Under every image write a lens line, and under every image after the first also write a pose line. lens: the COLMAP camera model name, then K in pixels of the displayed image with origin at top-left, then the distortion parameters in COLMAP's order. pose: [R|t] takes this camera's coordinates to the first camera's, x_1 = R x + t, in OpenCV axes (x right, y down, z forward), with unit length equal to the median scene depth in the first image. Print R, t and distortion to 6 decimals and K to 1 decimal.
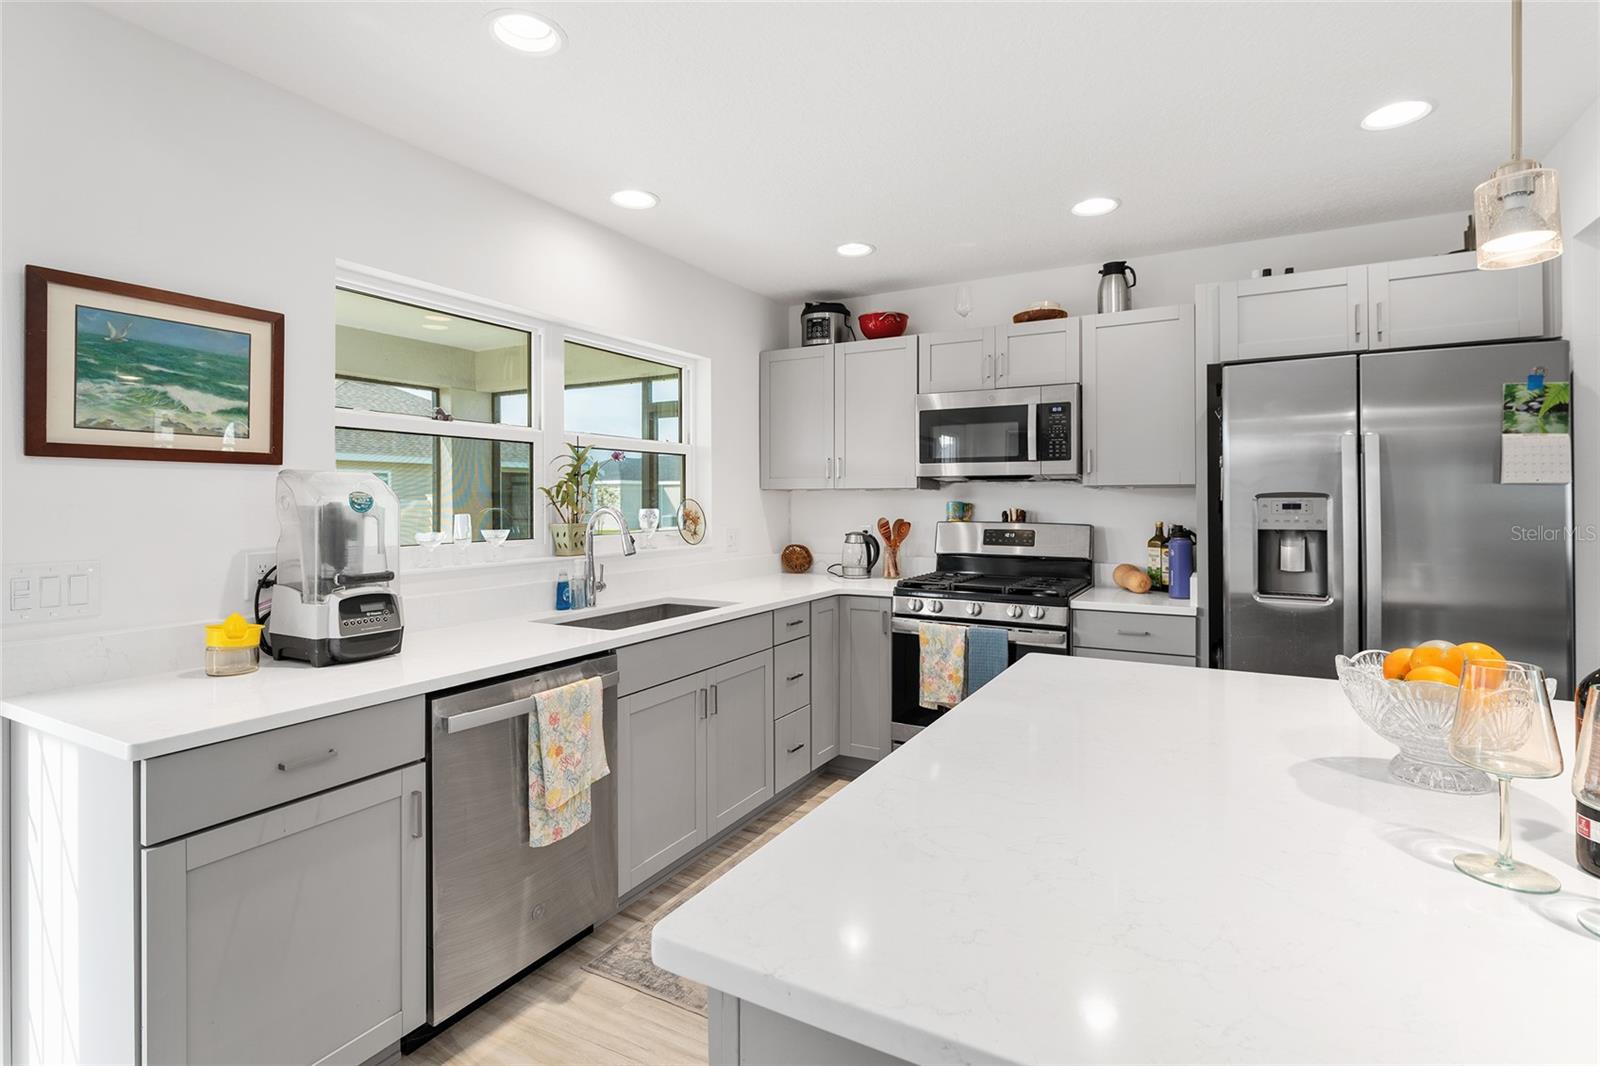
lens RADIAL K [[770.3, 0, 810.3], [0, 770.3, 498.7], [0, 0, 1]] dist [-0.003259, -0.000126]
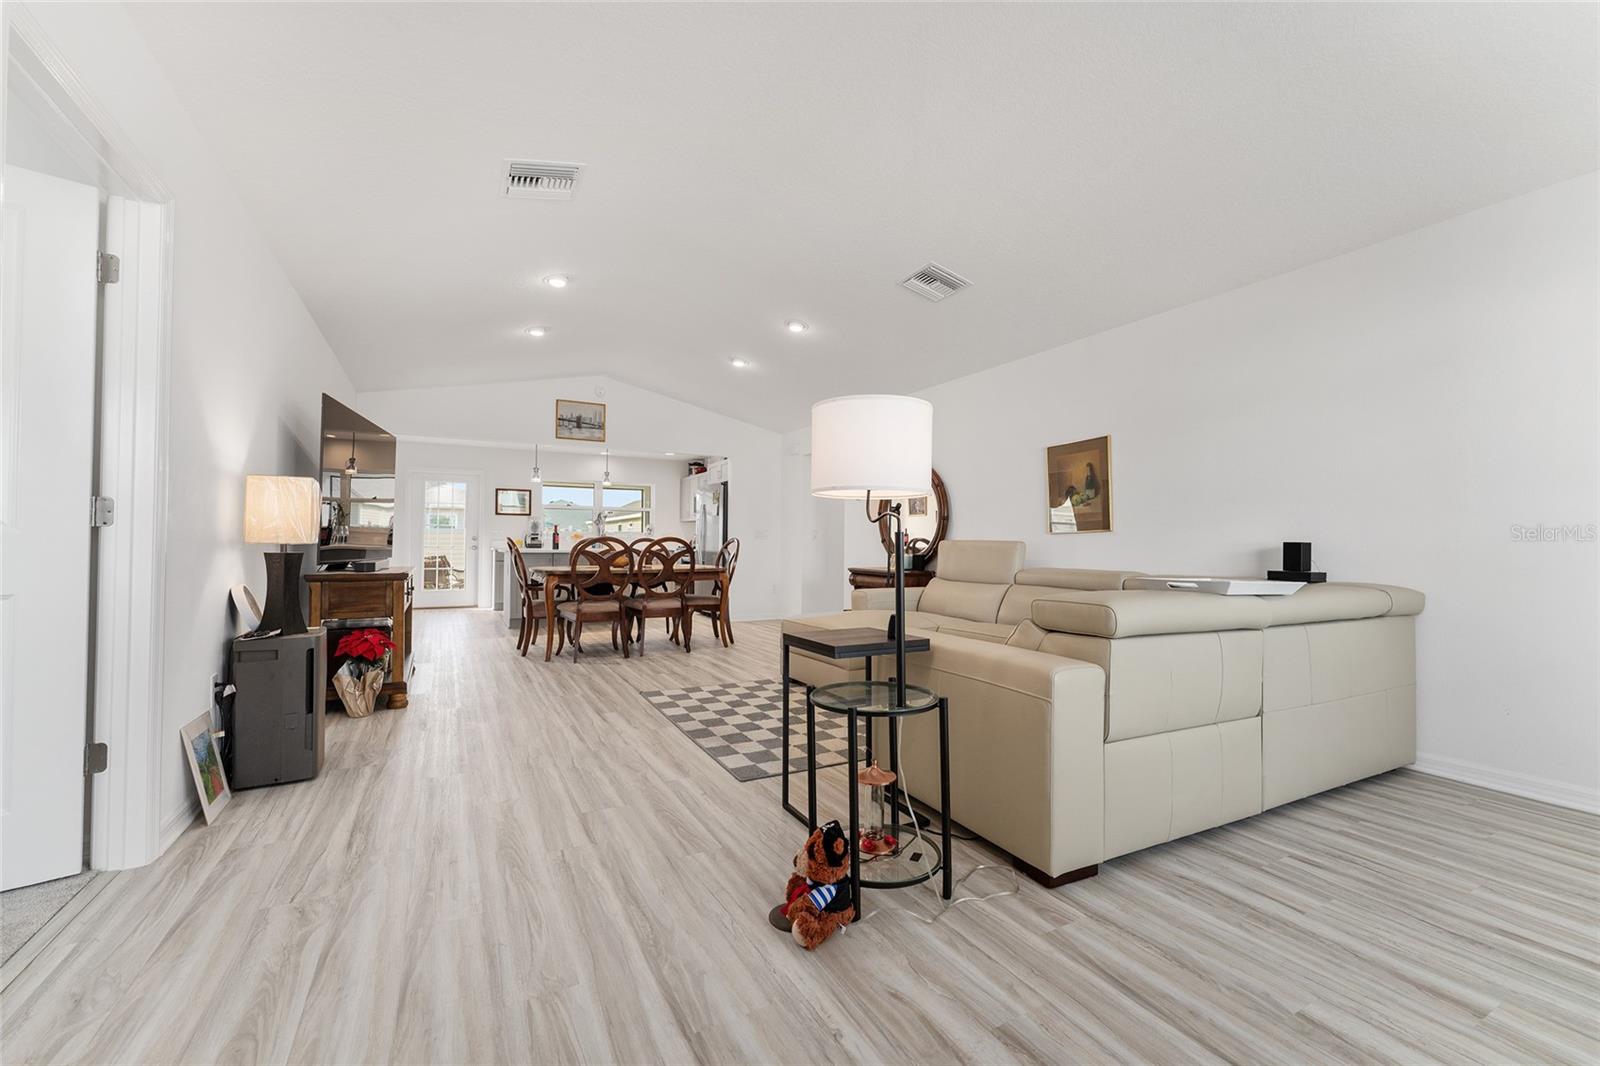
lens RADIAL K [[656.2, 0, 803.2], [0, 656.2, 530.0], [0, 0, 1]] dist [-0.002152, -0.000269]
pose [[0.841646, -0.004199, -0.540013, 2.547607], [-0.007579, 0.999779, -0.019587, 0.099853], [0.539976, 0.020578, 0.841429, -1.407303]]
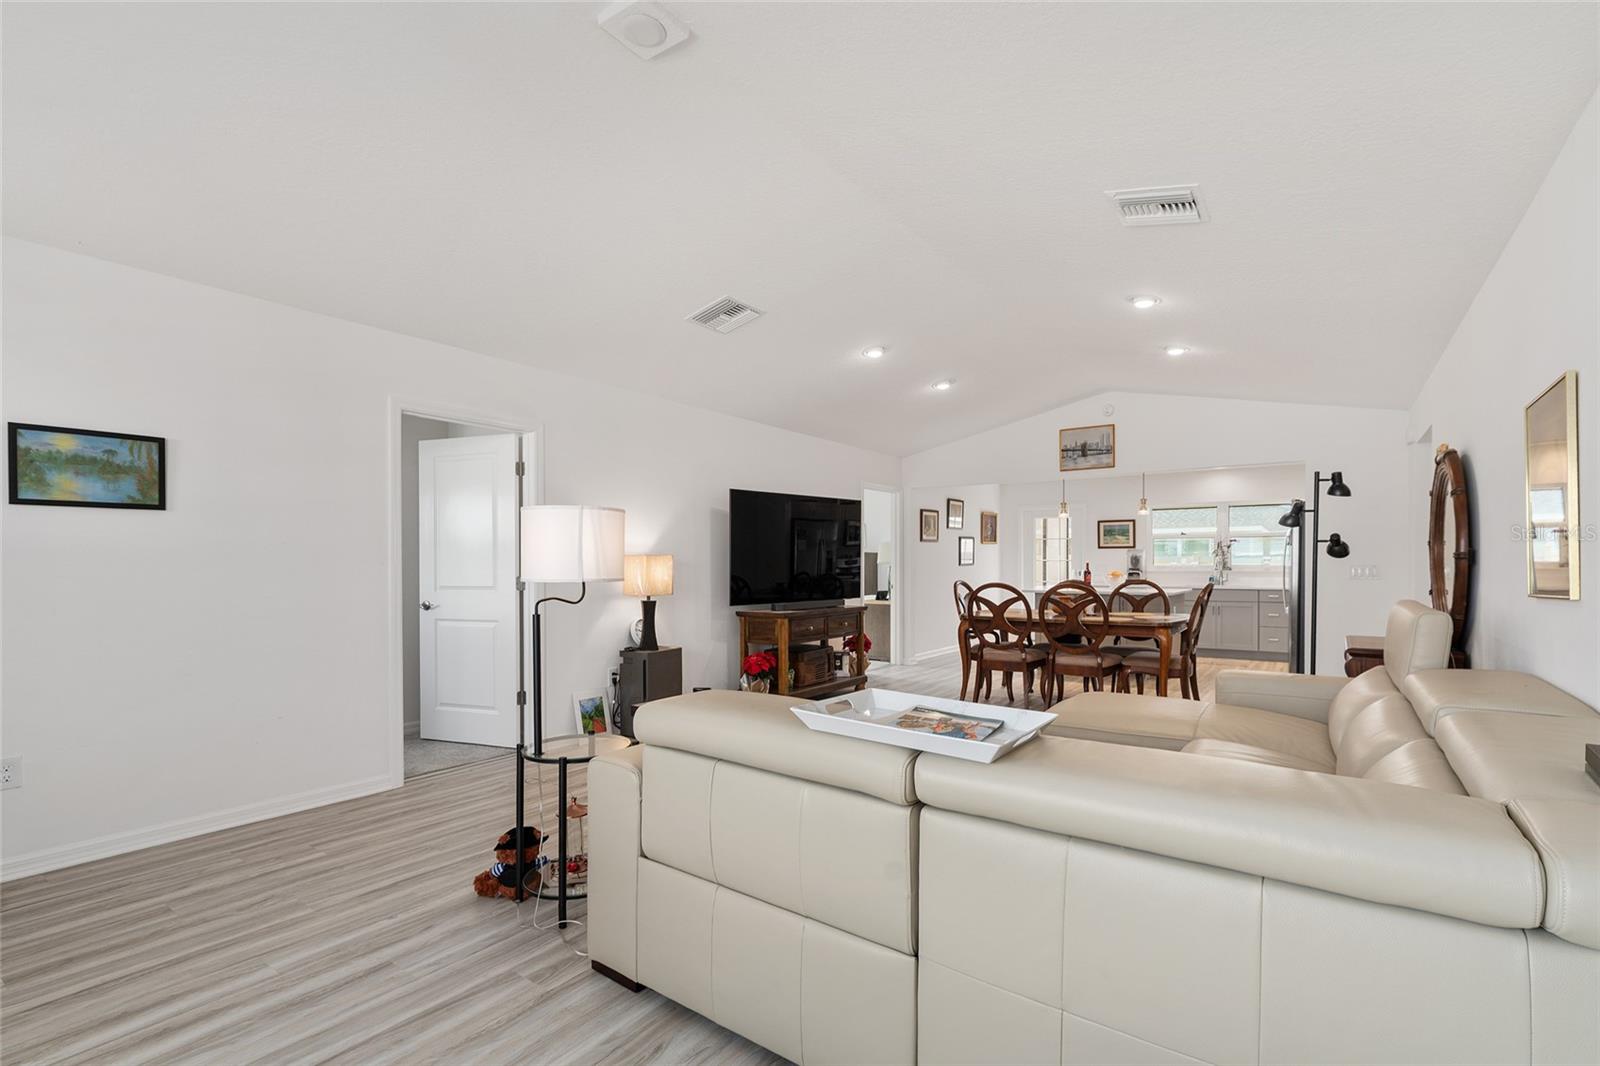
lens RADIAL K [[730.3, 0, 804.5], [0, 730.3, 575.9], [0, 0, 1]] dist [-0.001377, -0.000112]
pose [[-0.111739, 0.017493, -0.993584, 3.083742], [0.004732, 0.999843, 0.017071, 0.033409], [0.993726, -0.002794, -0.111804, -0.464077]]
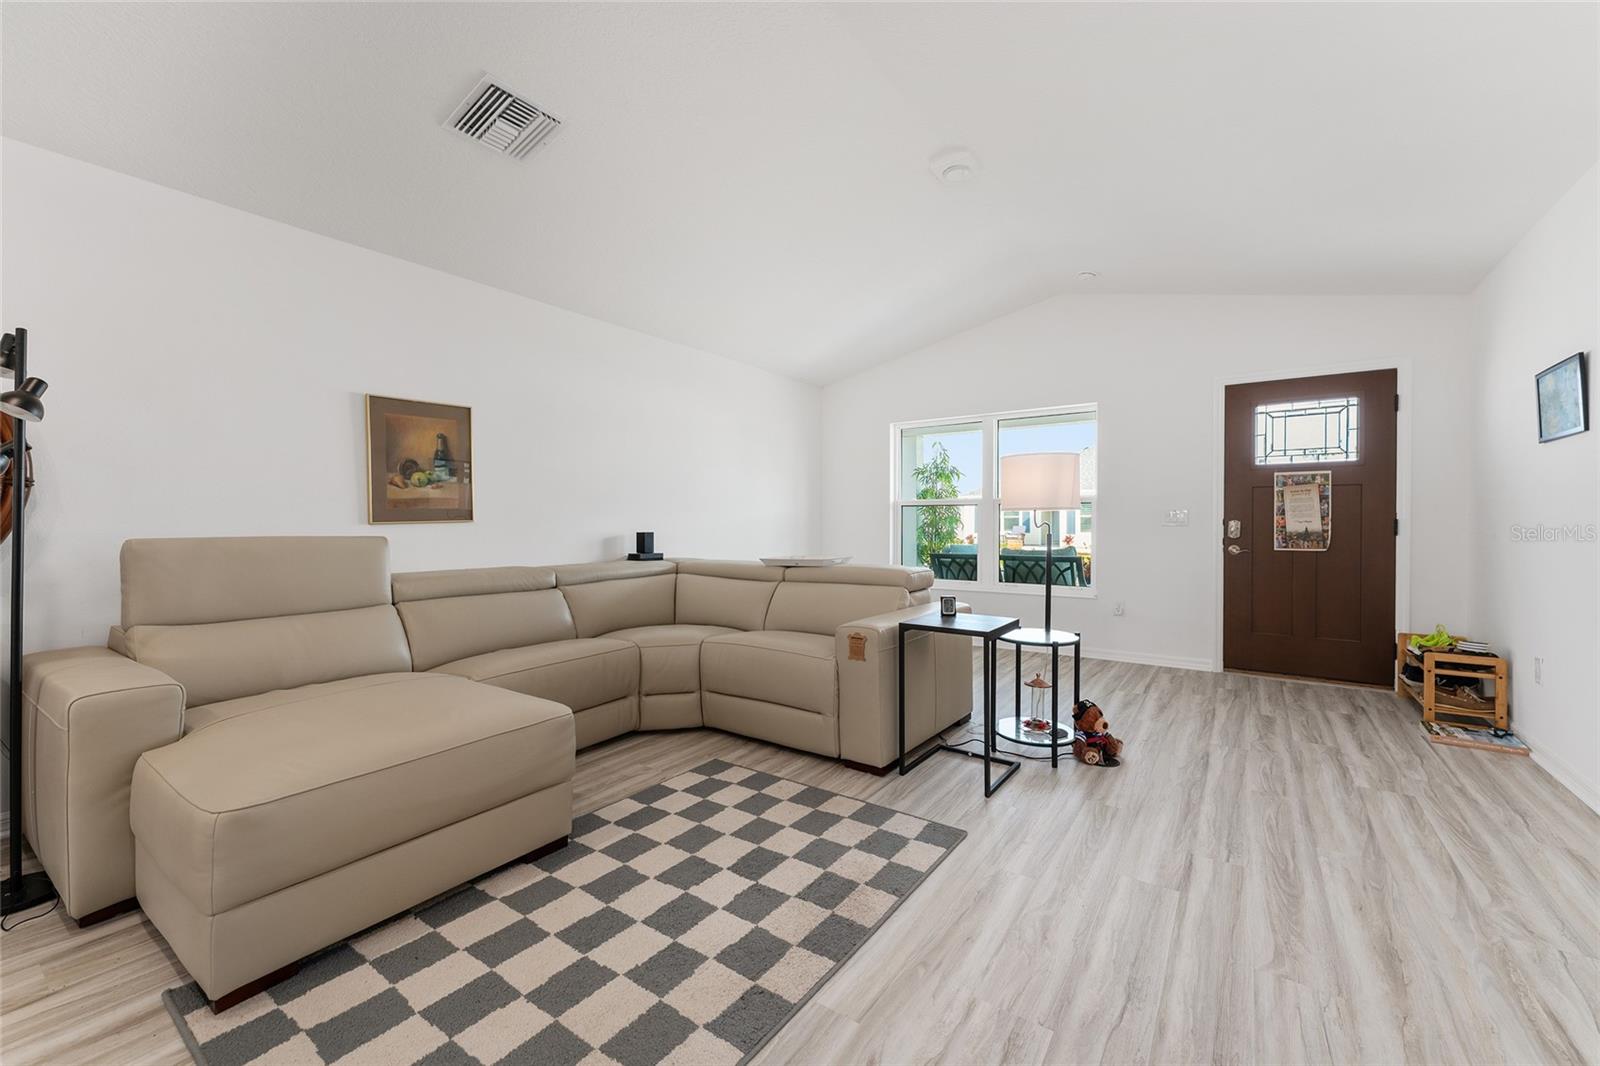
lens RADIAL K [[633.4, 0, 806.9], [0, 633.4, 529.5], [0, 0, 1]] dist [-0.001867, -0.000225]
pose [[0.104429, -0.009050, 0.994491, 1.237691], [-0.000099, 0.999958, 0.009110, 0.072827], [-0.994532, -0.001050, 0.104424, -0.573821]]
